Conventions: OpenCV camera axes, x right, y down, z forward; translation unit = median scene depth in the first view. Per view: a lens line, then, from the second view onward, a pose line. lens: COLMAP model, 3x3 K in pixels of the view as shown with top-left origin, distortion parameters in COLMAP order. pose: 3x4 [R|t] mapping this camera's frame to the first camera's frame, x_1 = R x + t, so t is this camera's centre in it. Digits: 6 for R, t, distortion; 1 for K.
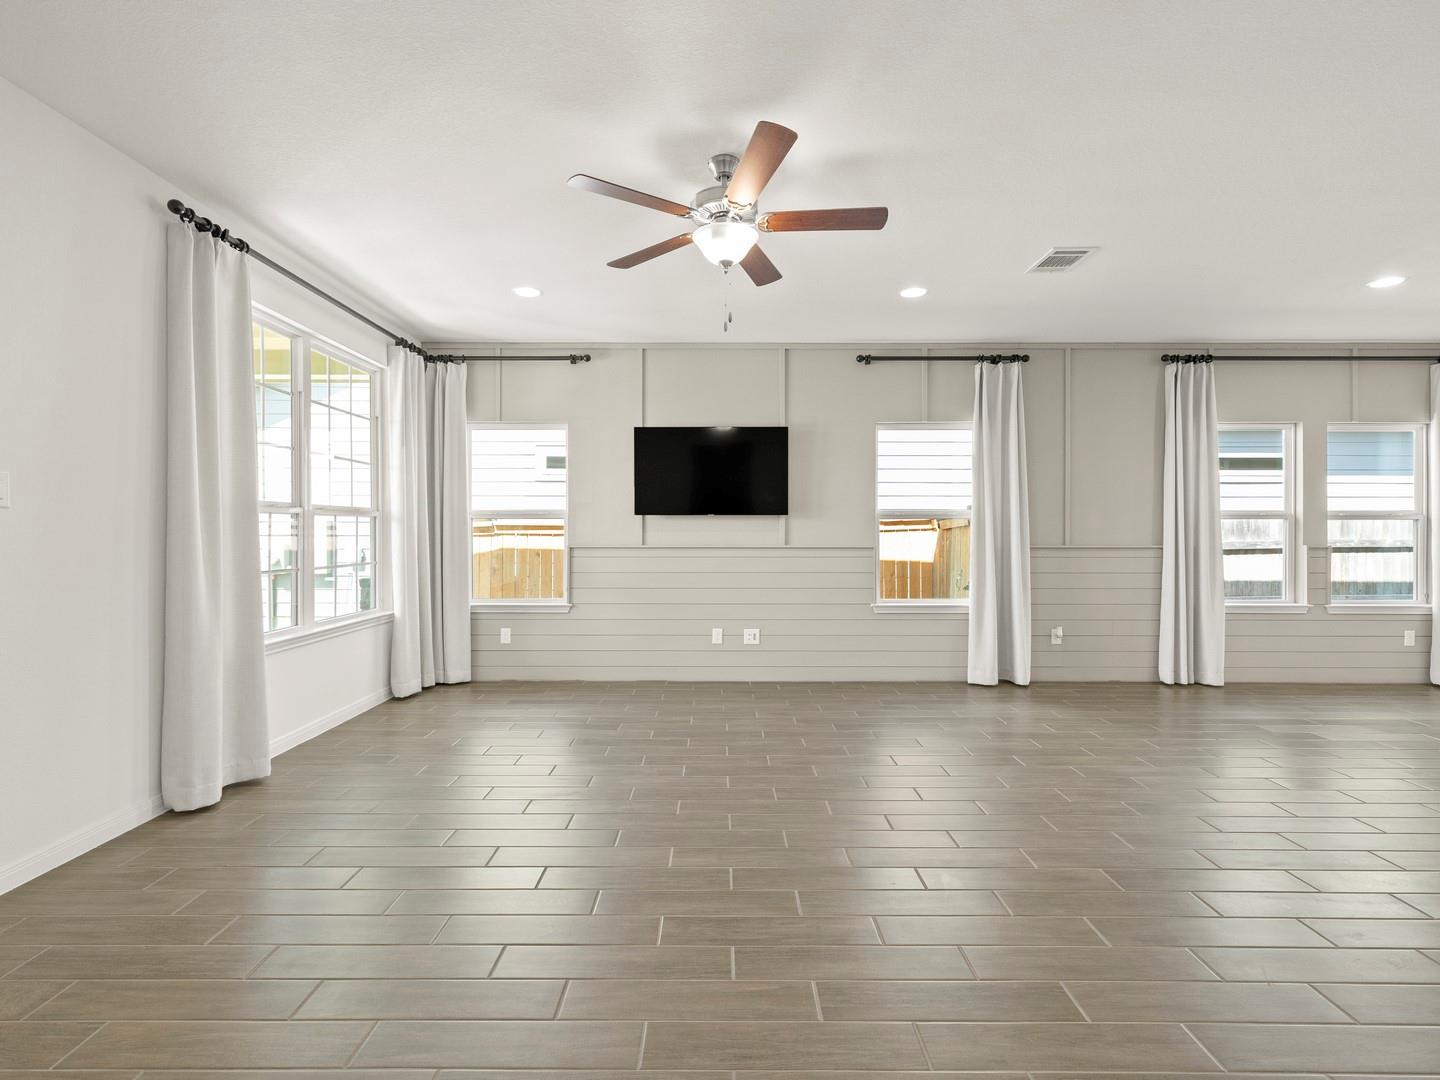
lens RADIAL K [[685.2, 0, 712.3], [0, 685.2, 526.9], [0, 0, 1]] dist [-0.001085, 0.000512]
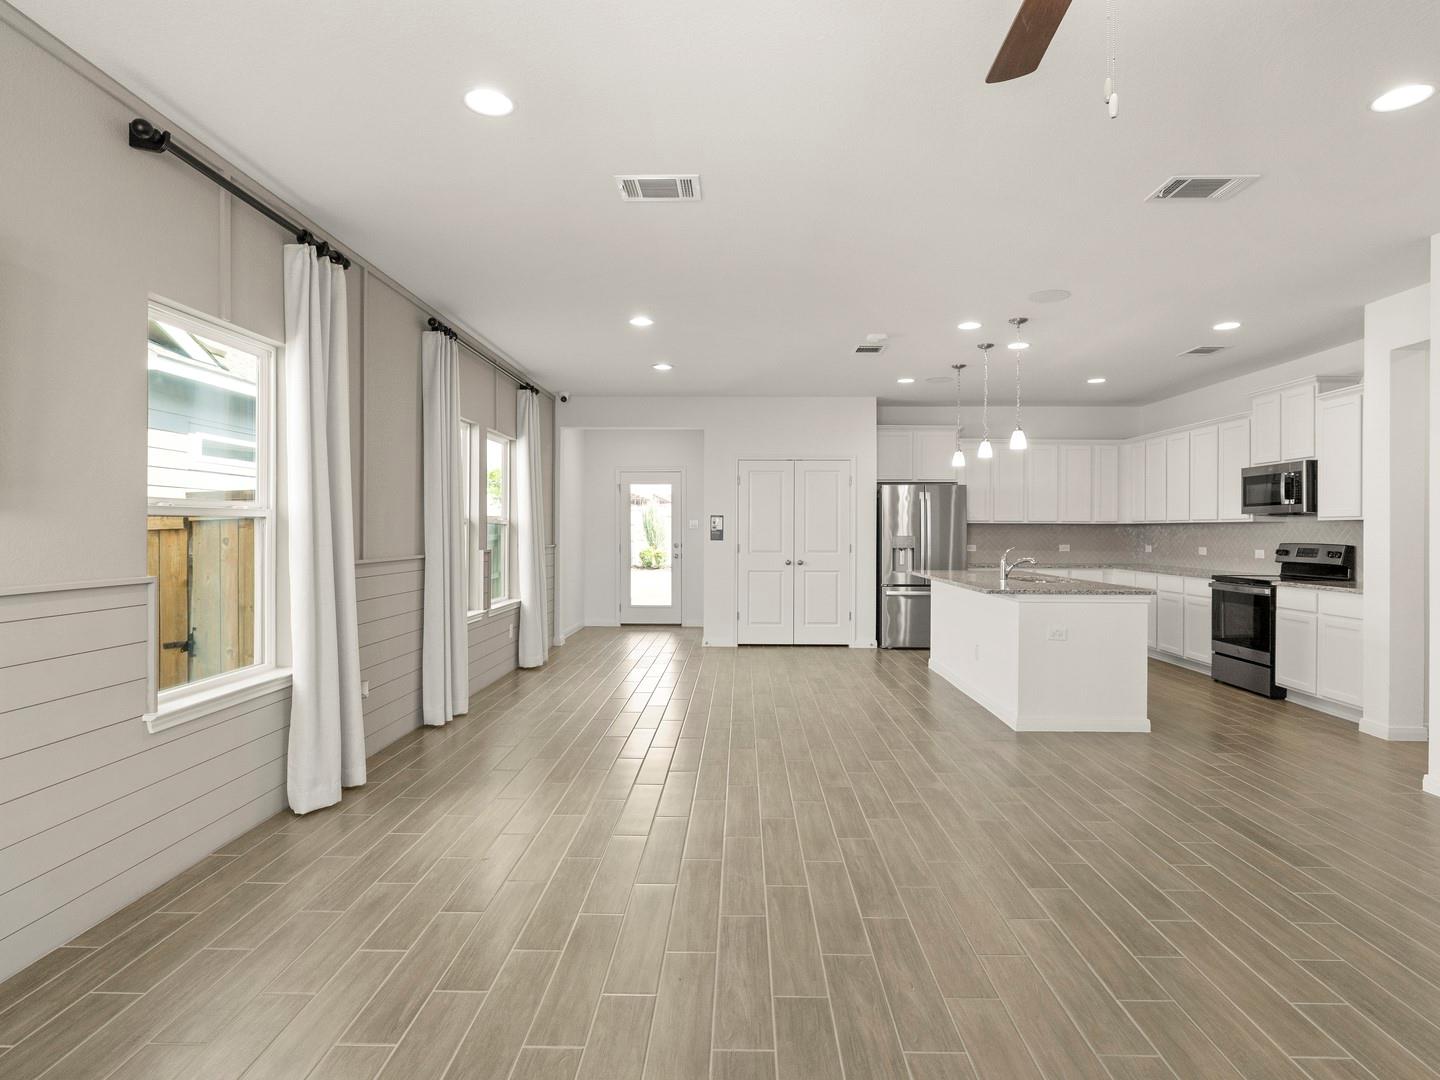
lens RADIAL K [[780.6, 0, 714.0], [0, 780.6, 536.7], [0, 0, 1]] dist [0.013000, 0.000571]
pose [[0.016031, -0.008060, 0.999839, -0.243718], [-0.002762, 0.999963, 0.008105, -0.002267], [-0.999868, -0.002892, 0.016008, 0.640677]]
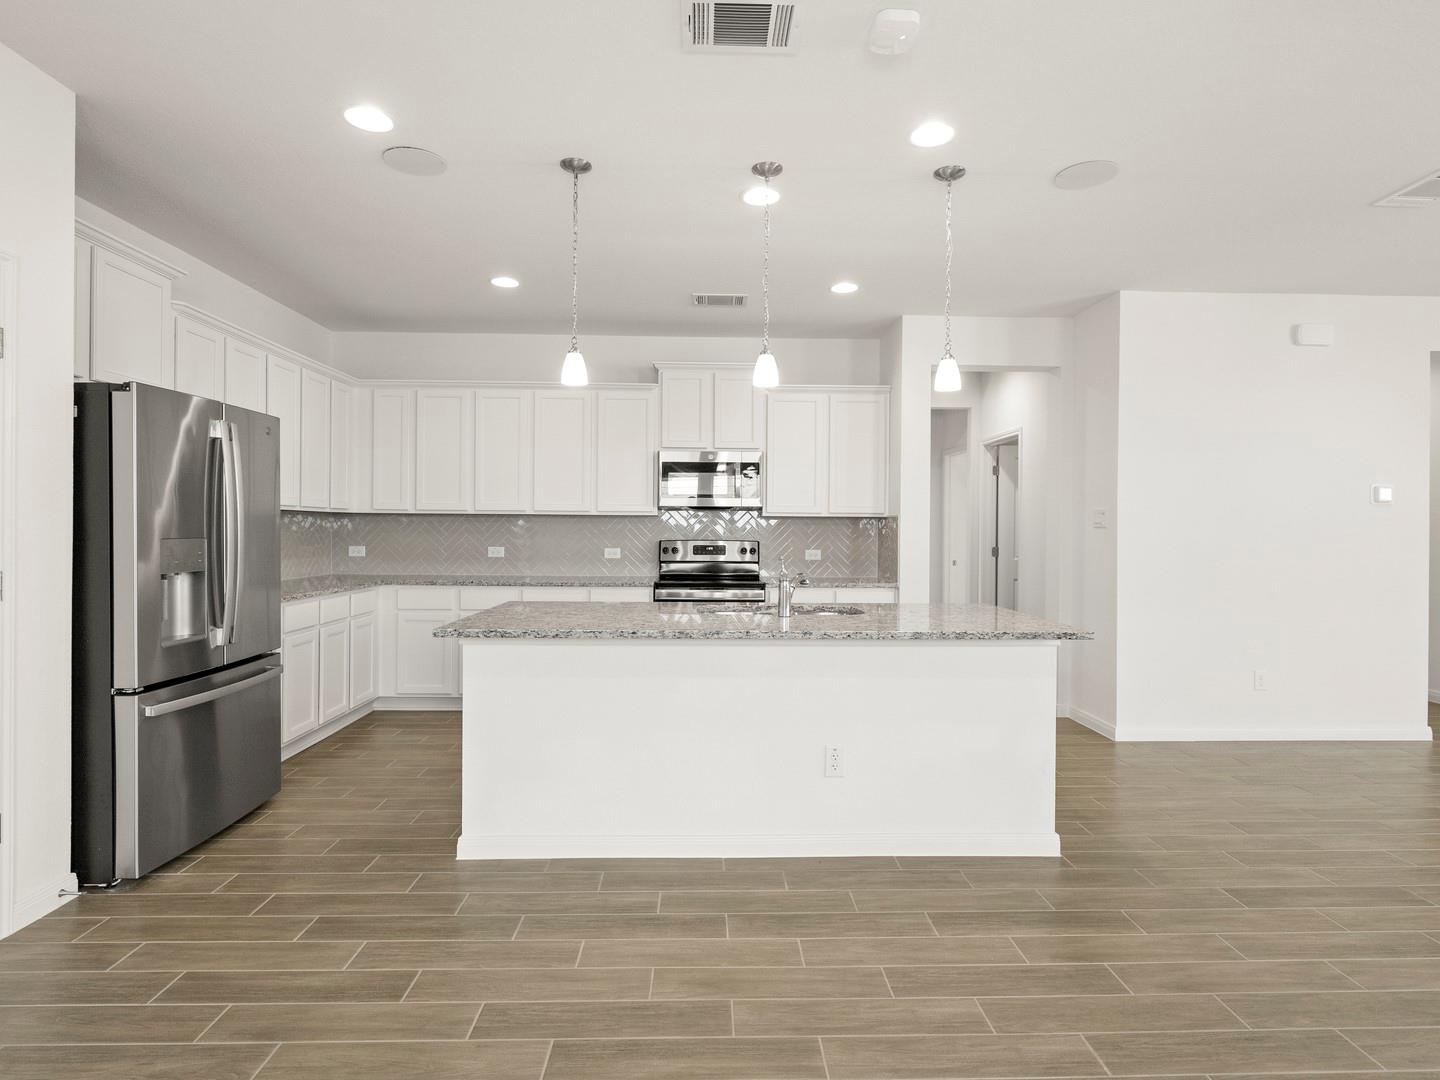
lens RADIAL K [[771.7, 0, 722.7], [0, 771.7, 534.1], [0, 0, 1]] dist [-0.001728, 0.000344]
pose [[-0.999473, -0.007955, -0.031456, 0.926981], [-0.008215, 0.999933, 0.008147, -0.002556], [0.031389, 0.008401, -0.999472, 0.852280]]
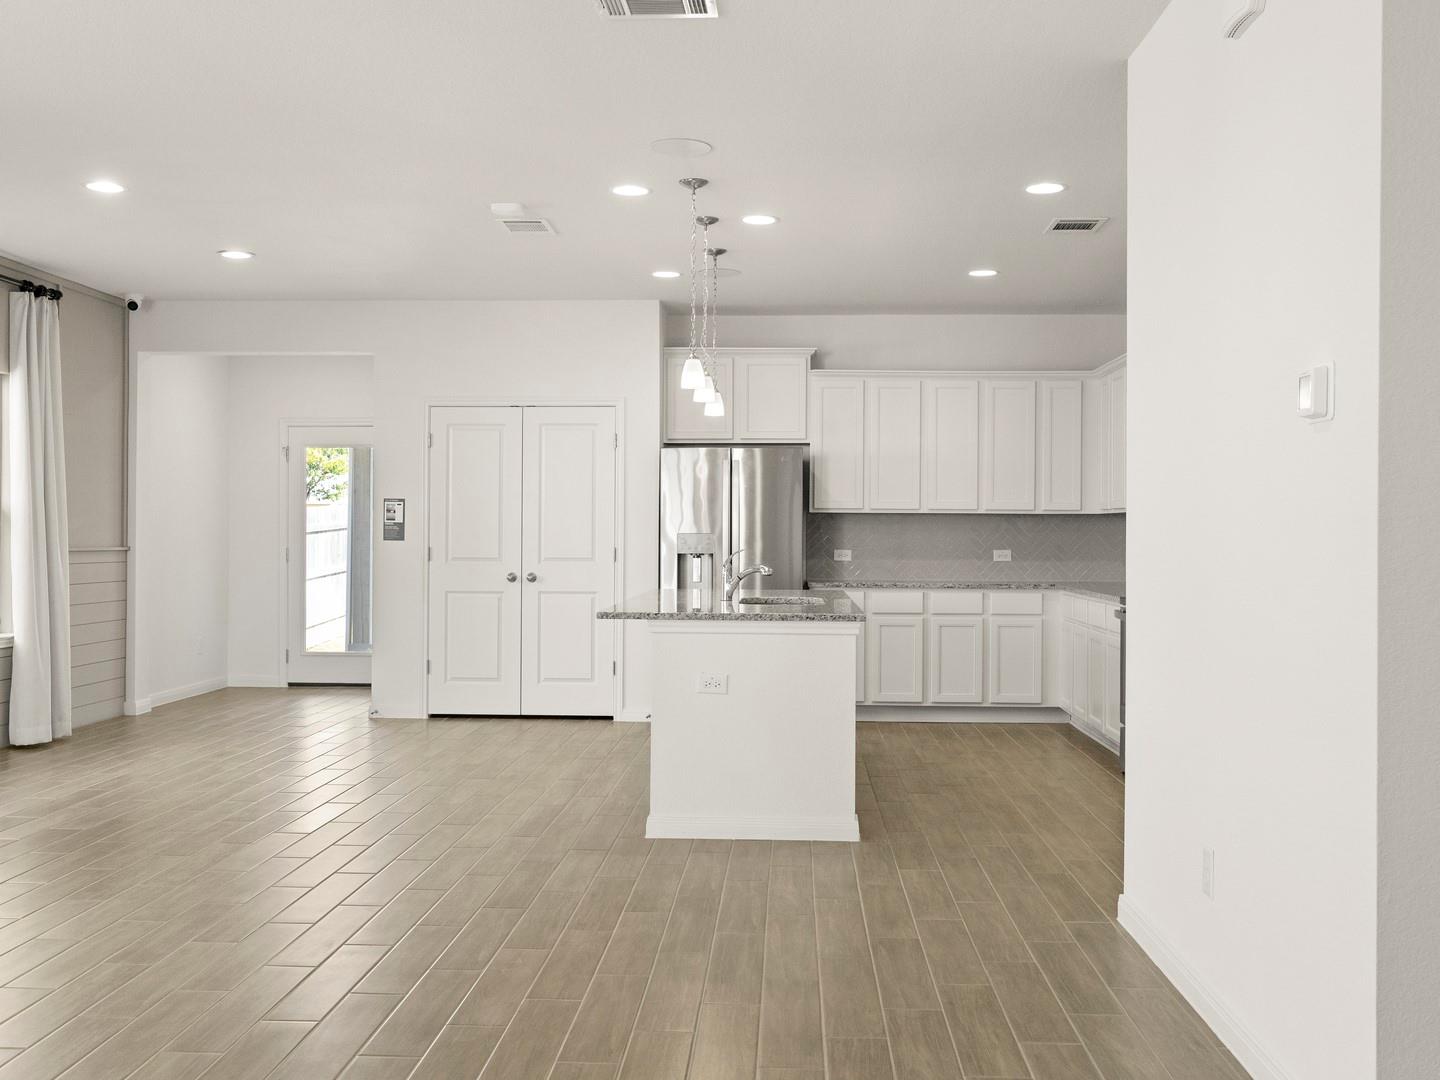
lens RADIAL K [[1434.2, 0, 716.6], [0, 1434.2, 543.1], [0, 0, 1]] dist [-0.000975, 0.000000]
pose [[0.049494, -0.006831, 0.998751, -0.371653], [-0.004320, 0.999966, 0.007053, 0.006734], [-0.998765, -0.004663, 0.049463, 0.208412]]
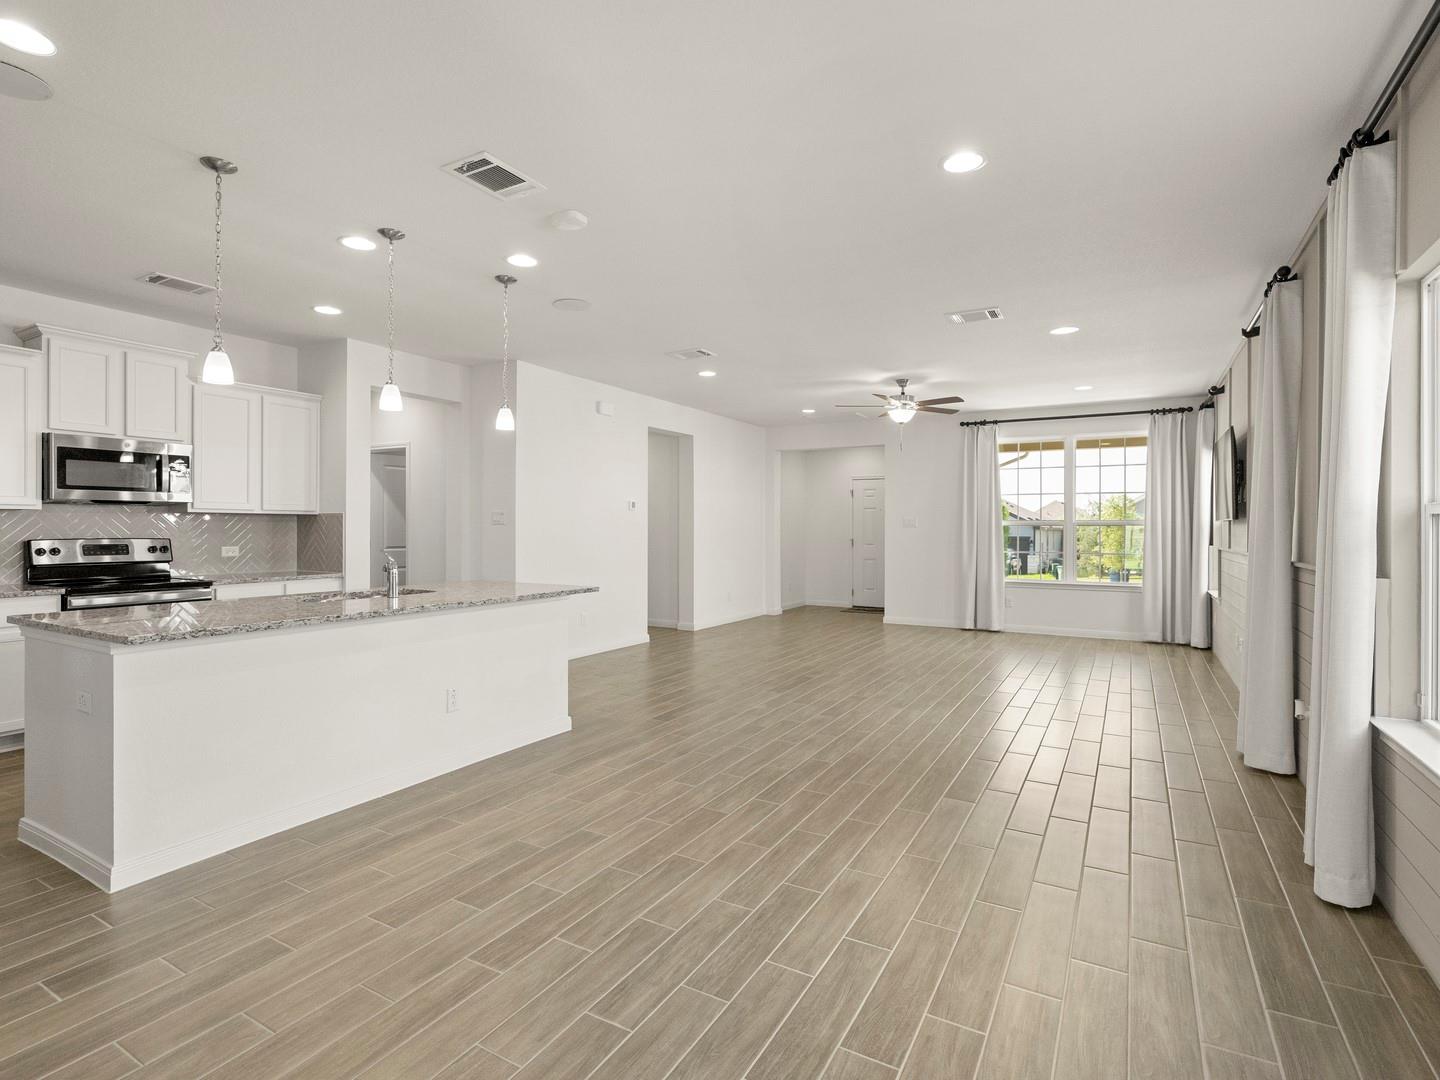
lens RADIAL K [[714.3, 0, 728.6], [0, 714.3, 533.0], [0, 0, 1]] dist [-0.005129, 0.001892]
pose [[-0.491197, 0.003024, -0.871043, 1.288969], [-0.005909, 0.999959, 0.006805, -0.002336], [0.871028, 0.008490, -0.491159, 0.869060]]
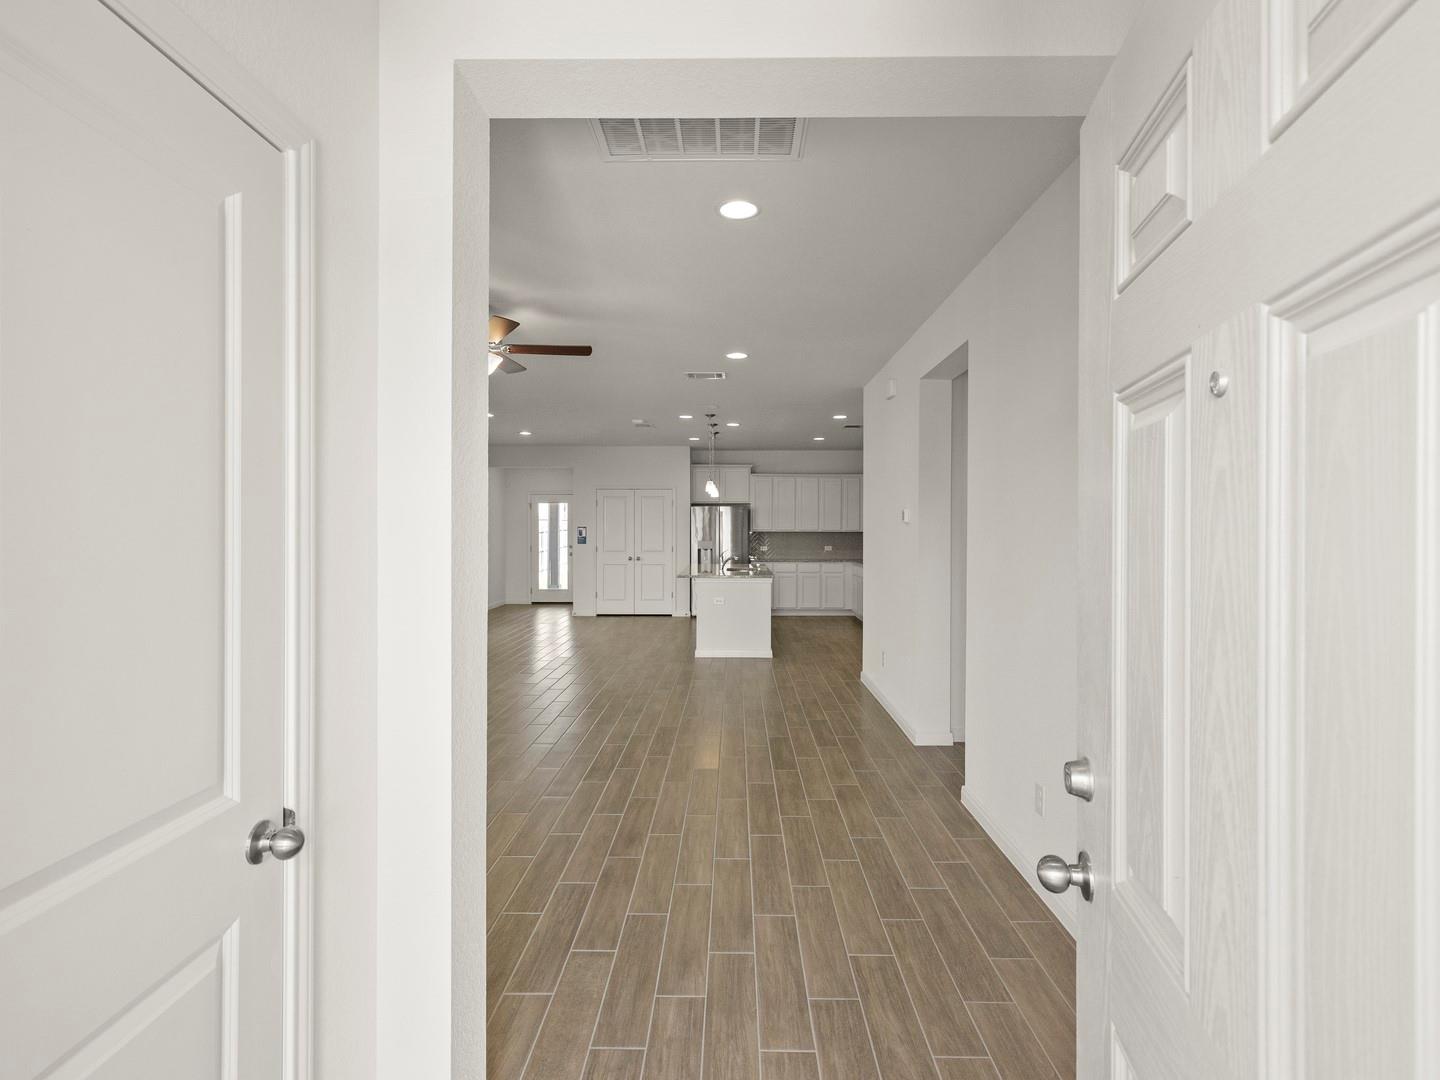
lens RADIAL K [[706.9, 0, 724.1], [0, 706.9, 536.7], [0, 0, 1]] dist [-0.001133, 0.000073]
pose [[0.011159, -0.013523, 0.999846, -0.734059], [-0.000744, 0.999908, 0.013532, -0.030489], [-0.999937, -0.000895, 0.011148, 0.236265]]
